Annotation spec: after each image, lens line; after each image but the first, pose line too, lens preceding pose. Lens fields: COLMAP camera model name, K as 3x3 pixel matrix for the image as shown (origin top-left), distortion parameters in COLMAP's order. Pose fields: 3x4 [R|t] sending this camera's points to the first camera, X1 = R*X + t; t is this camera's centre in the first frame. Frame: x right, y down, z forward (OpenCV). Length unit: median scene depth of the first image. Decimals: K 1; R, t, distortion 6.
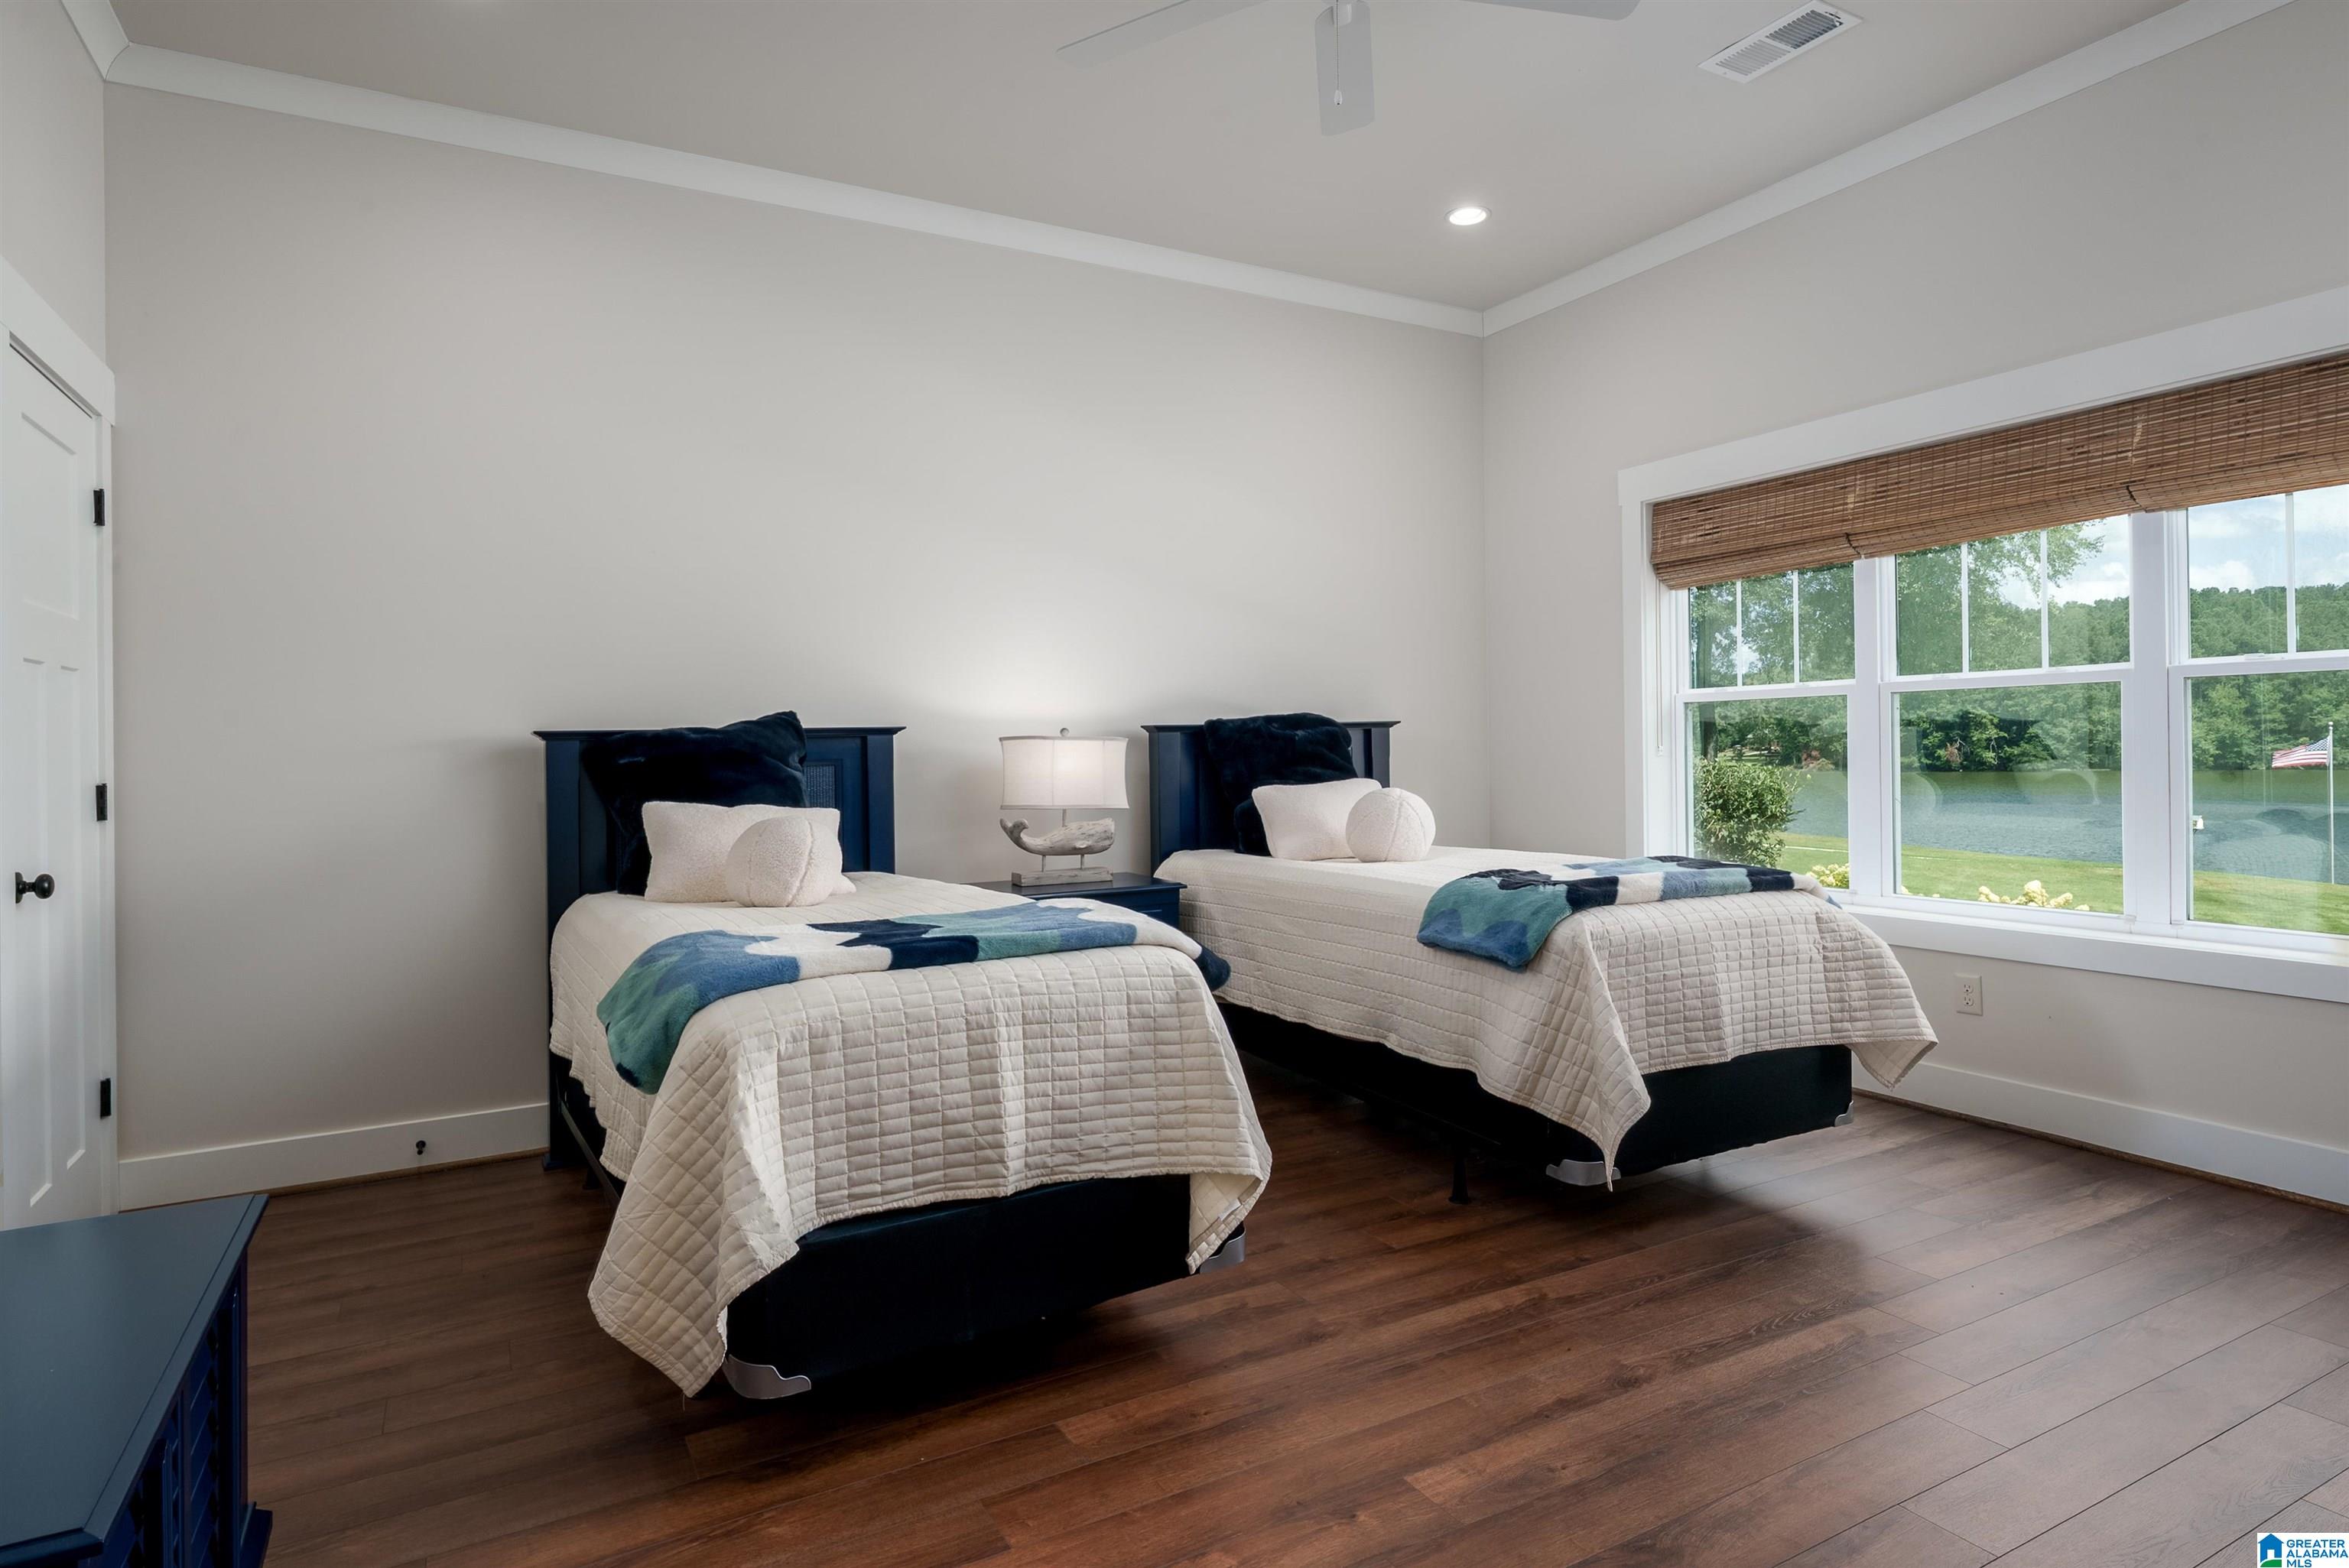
lens RADIAL K [[1289.6, 0, 1172.7], [0, 1289.6, 771.9], [0, 0, 1]] dist [0.005772, 0.001115]
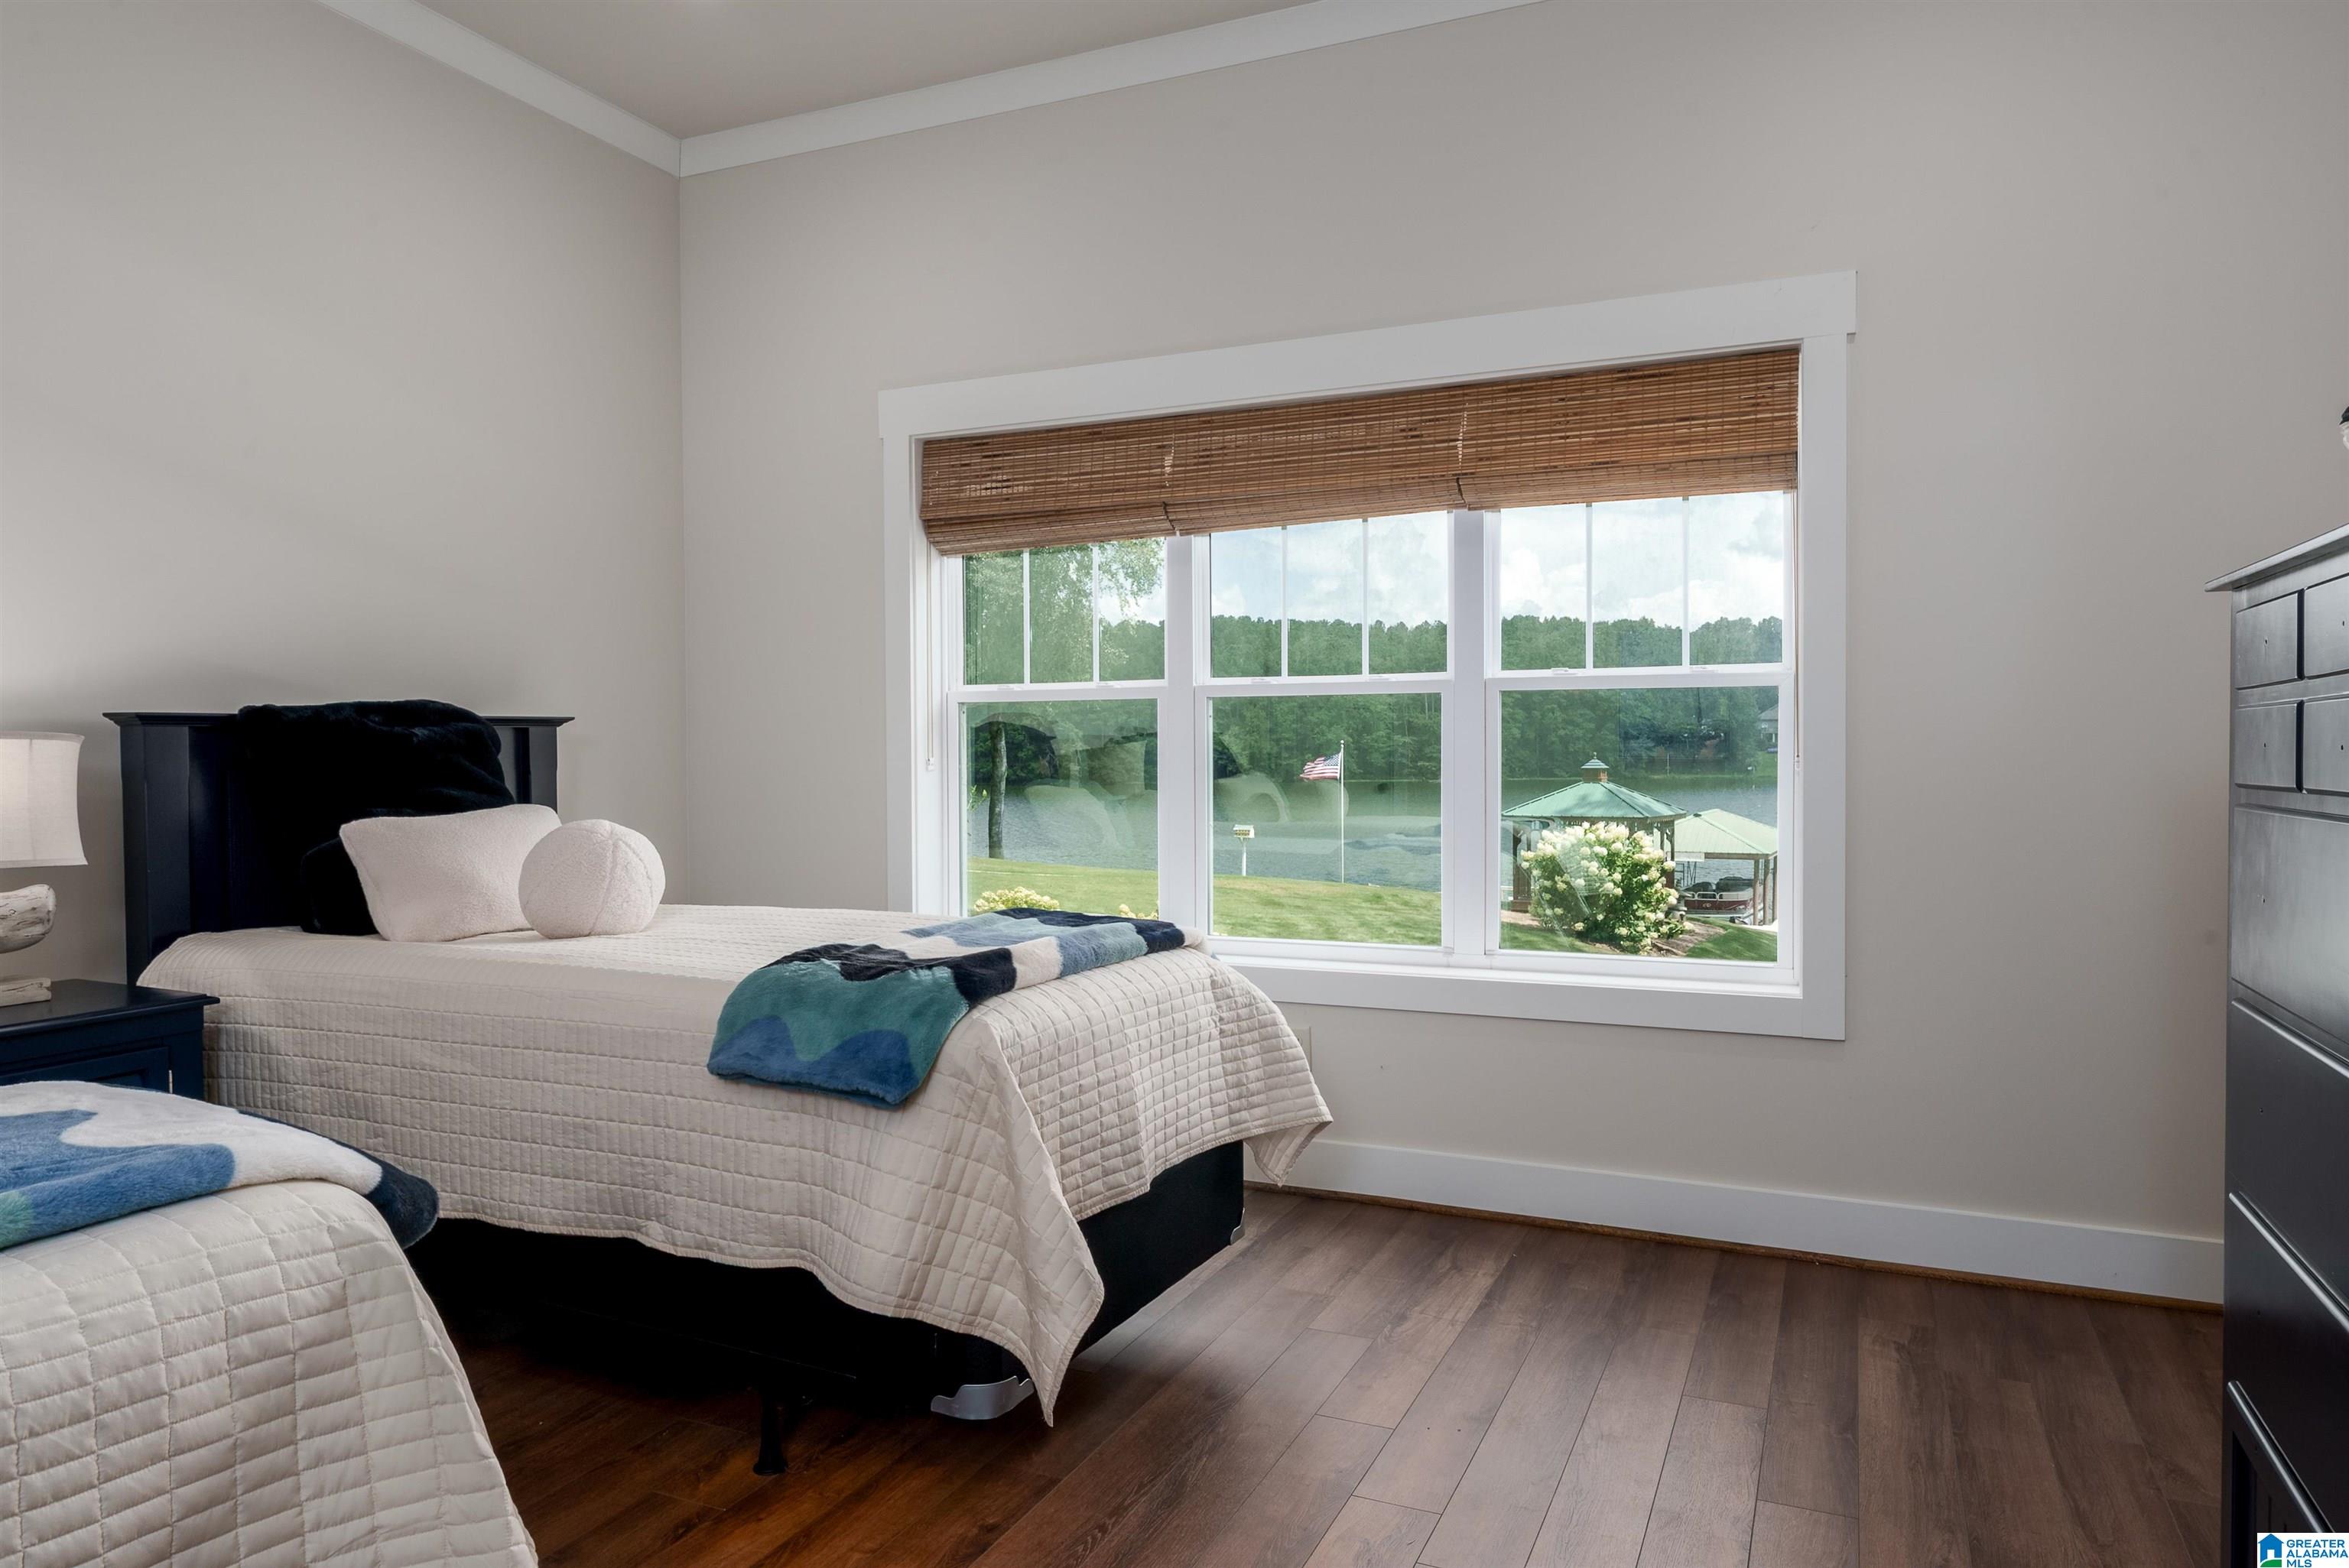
lens RADIAL K [[1497.3, 0, 1170.6], [0, 1497.3, 798.9], [0, 0, 1]] dist [0.009740, 0.002919]
pose [[0.801799, -0.007775, 0.597544, -0.059160], [0.001865, 0.999943, 0.010508, -0.006784], [-0.597591, -0.007310, 0.801768, 0.280787]]
